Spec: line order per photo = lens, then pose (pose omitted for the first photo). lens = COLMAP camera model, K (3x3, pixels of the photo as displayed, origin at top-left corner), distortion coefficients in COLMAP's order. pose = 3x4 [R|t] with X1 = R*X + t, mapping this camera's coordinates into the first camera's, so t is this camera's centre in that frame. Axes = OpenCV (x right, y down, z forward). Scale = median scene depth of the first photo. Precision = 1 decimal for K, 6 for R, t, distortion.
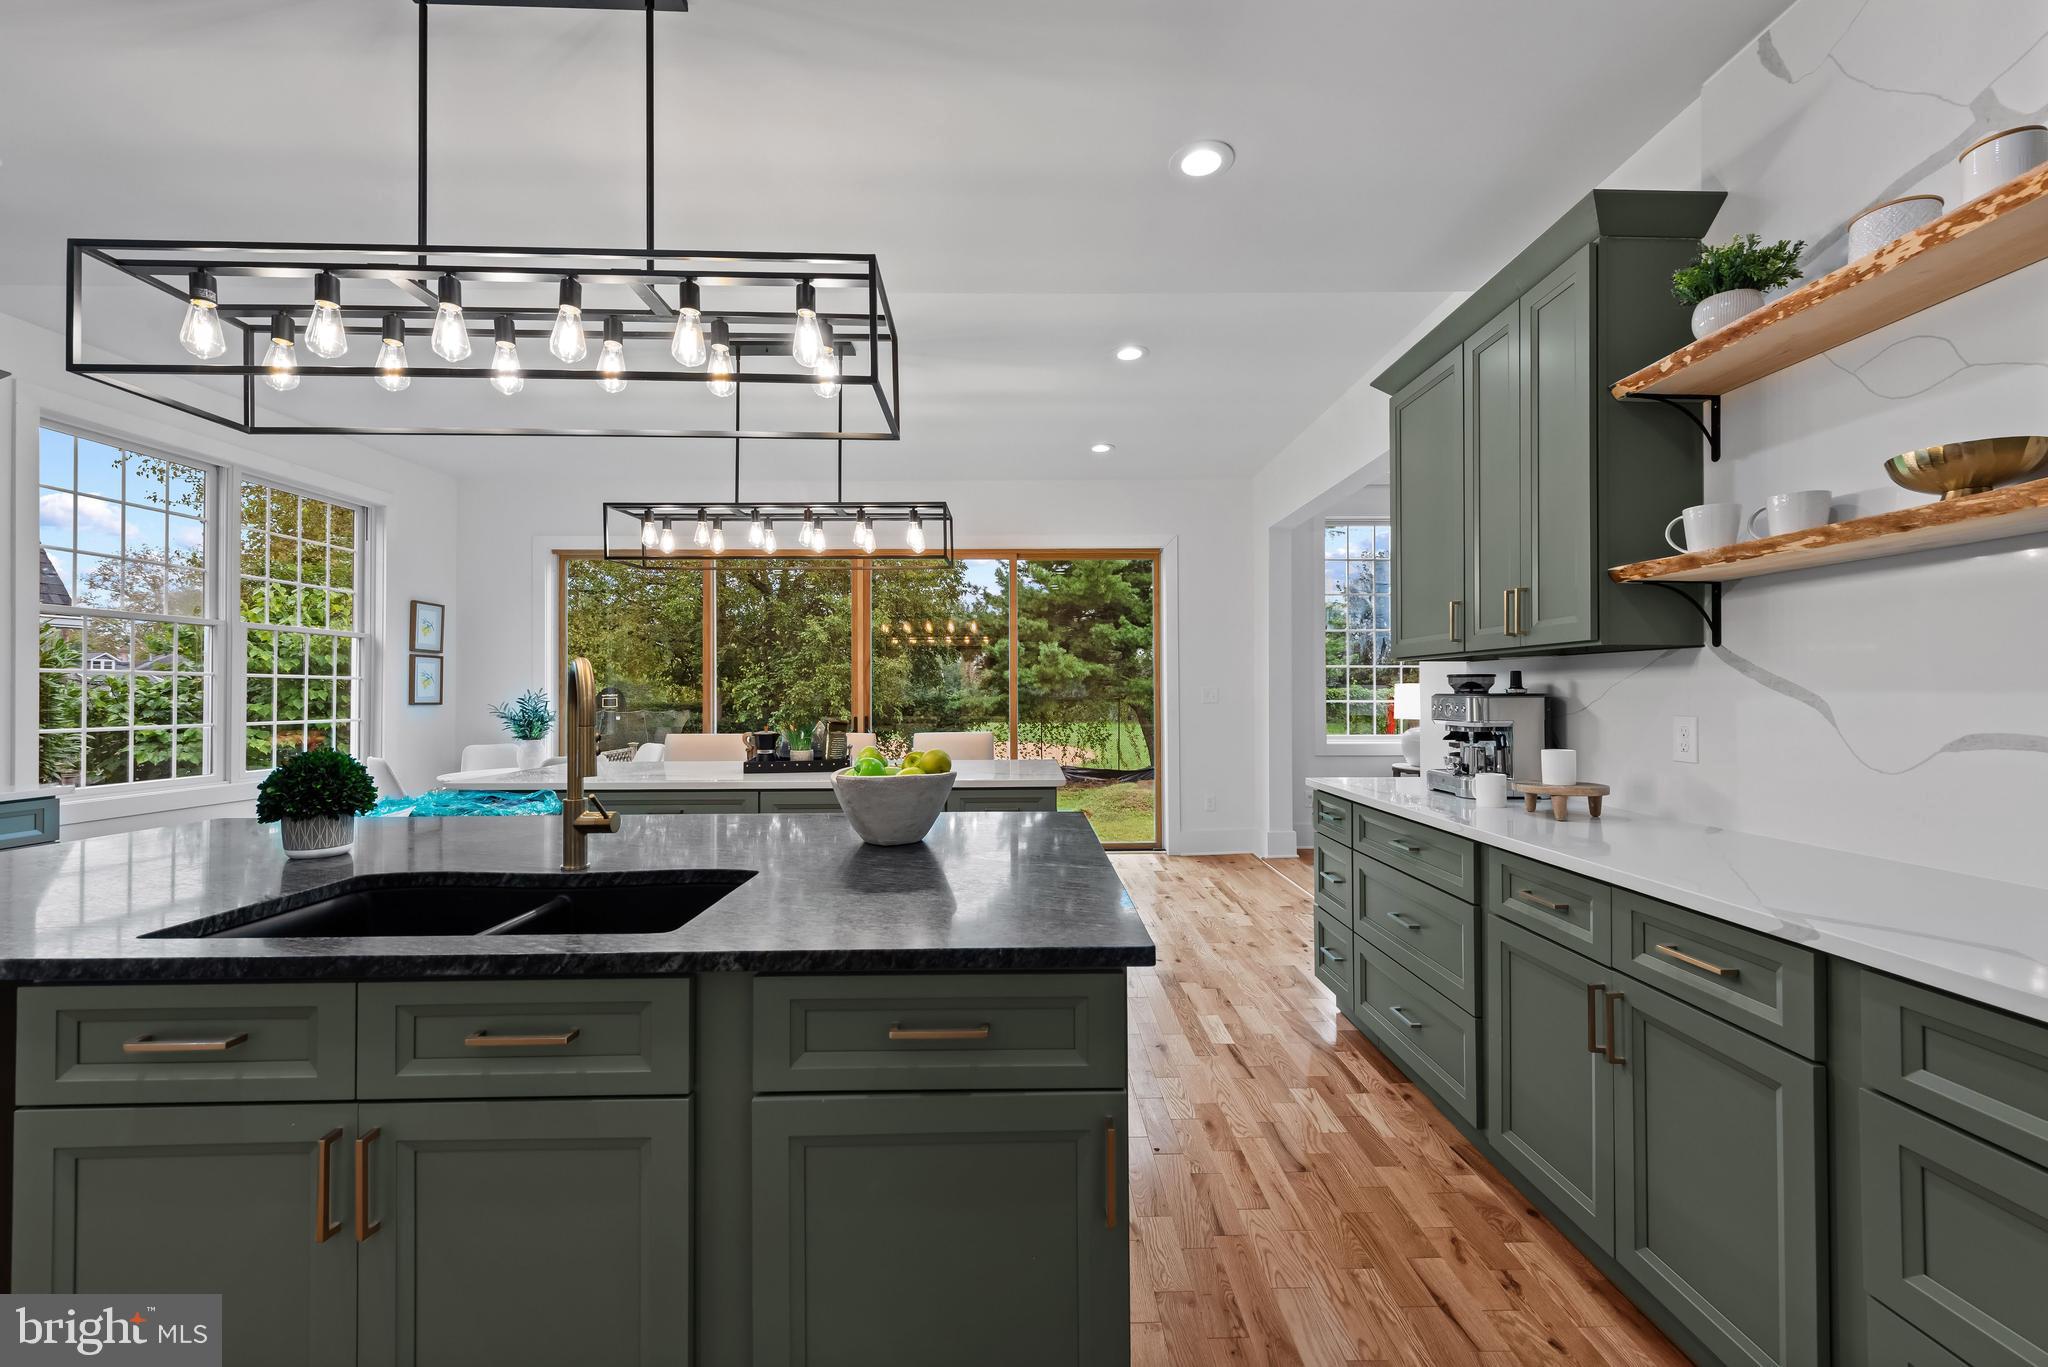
lens RADIAL K [[803.1, 0, 1031.6], [0, 803.1, 684.2], [0, 0, 1]] dist [0.003722, -0.000197]
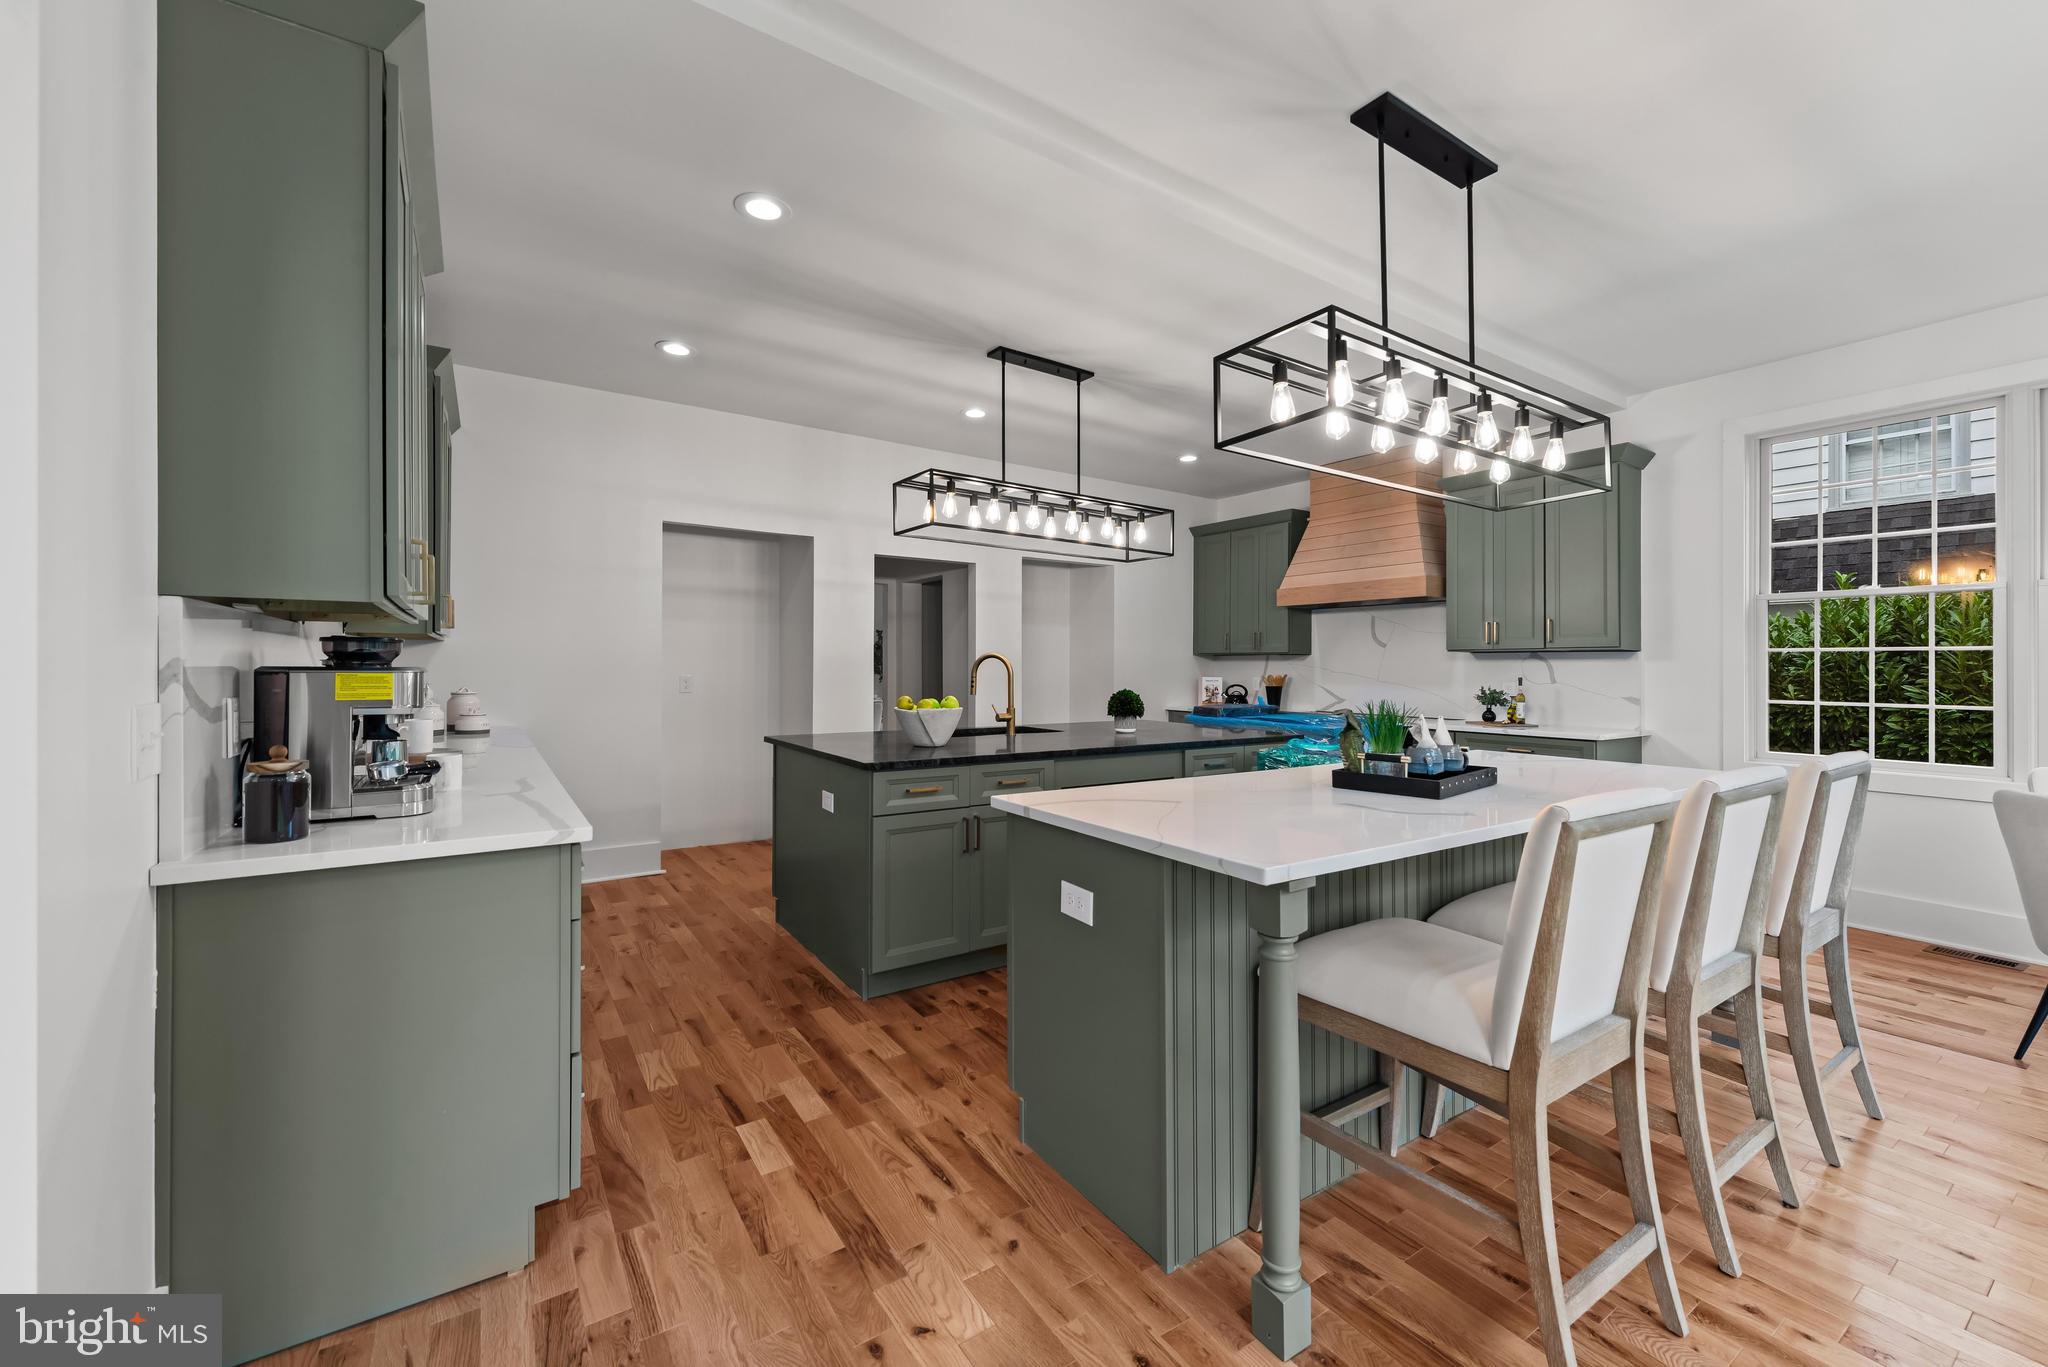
lens RADIAL K [[803.1, 0, 1022.2], [0, 803.1, 667.1], [0, 0, 1]] dist [0.003722, -0.000197]
pose [[-0.840051, 0.004602, -0.542488, 0.451716], [0.006285, 0.999979, -0.001250, 0.015583], [0.542471, -0.004459, -0.840063, 1.853637]]
